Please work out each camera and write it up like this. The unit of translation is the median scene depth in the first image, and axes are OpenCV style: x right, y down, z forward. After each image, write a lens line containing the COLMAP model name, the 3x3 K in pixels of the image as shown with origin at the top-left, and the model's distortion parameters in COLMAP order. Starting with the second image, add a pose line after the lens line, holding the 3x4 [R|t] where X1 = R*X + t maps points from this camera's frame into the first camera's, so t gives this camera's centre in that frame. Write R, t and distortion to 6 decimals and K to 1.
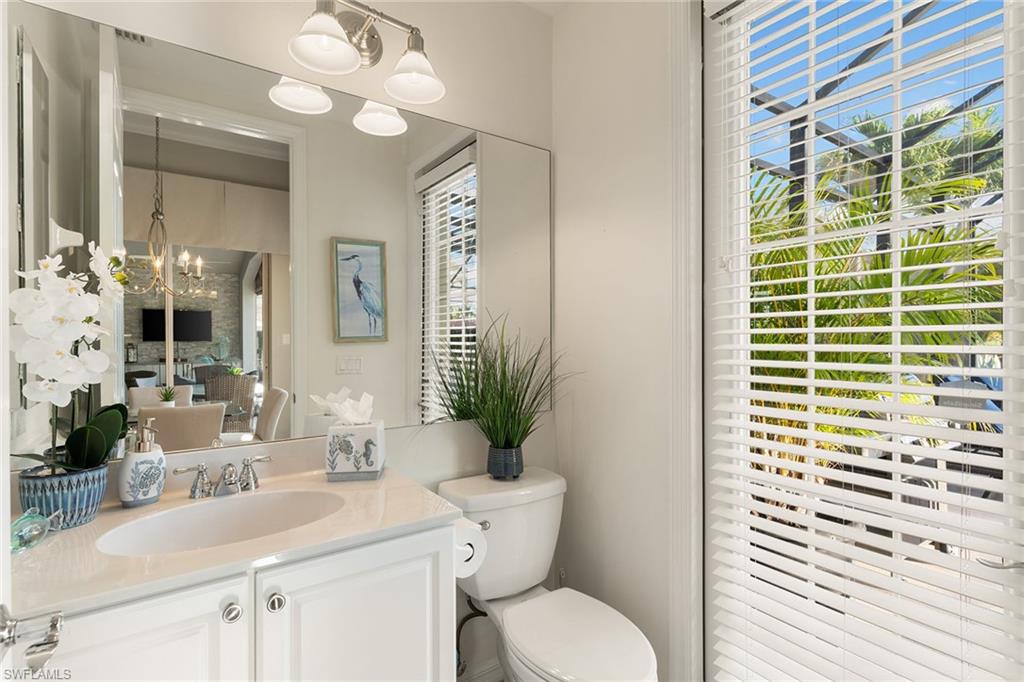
lens RADIAL K [[483.1, 0, 512.9], [0, 483.1, 338.3], [0, 0, 1]] dist [0.001100, -0.000230]
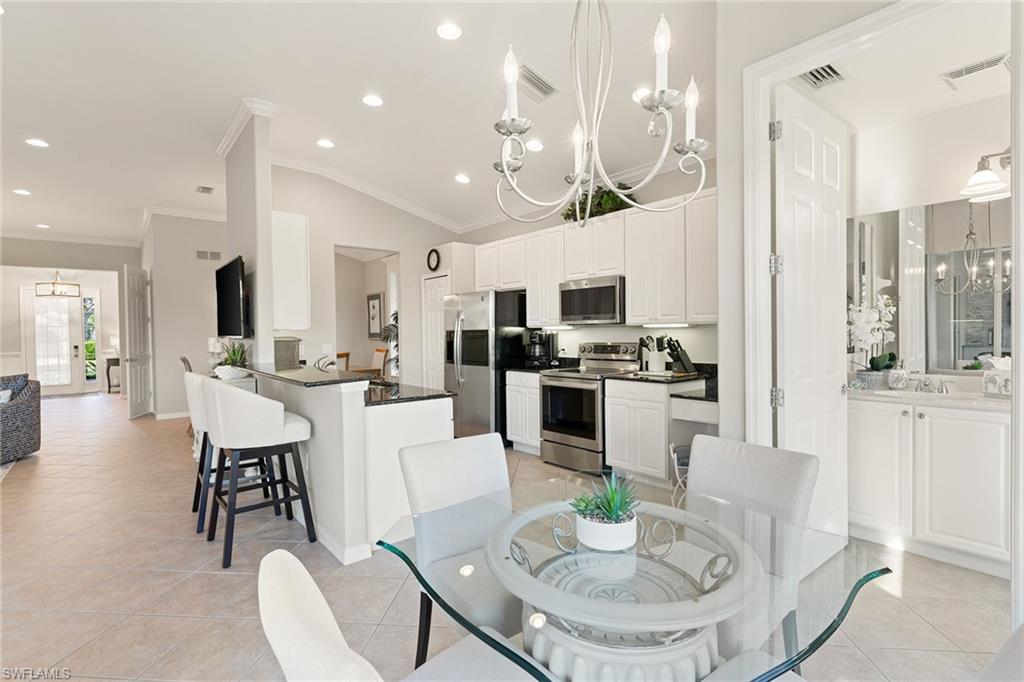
lens RADIAL K [[489.0, 0, 512.0], [0, 489.0, 341.0], [0, 0, 1]] dist [0.000374, 0.000223]
pose [[0.081006, 0.019356, -0.996526, 1.525622], [0.018880, 0.999602, 0.020950, -0.021338], [0.996535, -0.020511, 0.080608, -1.164597]]
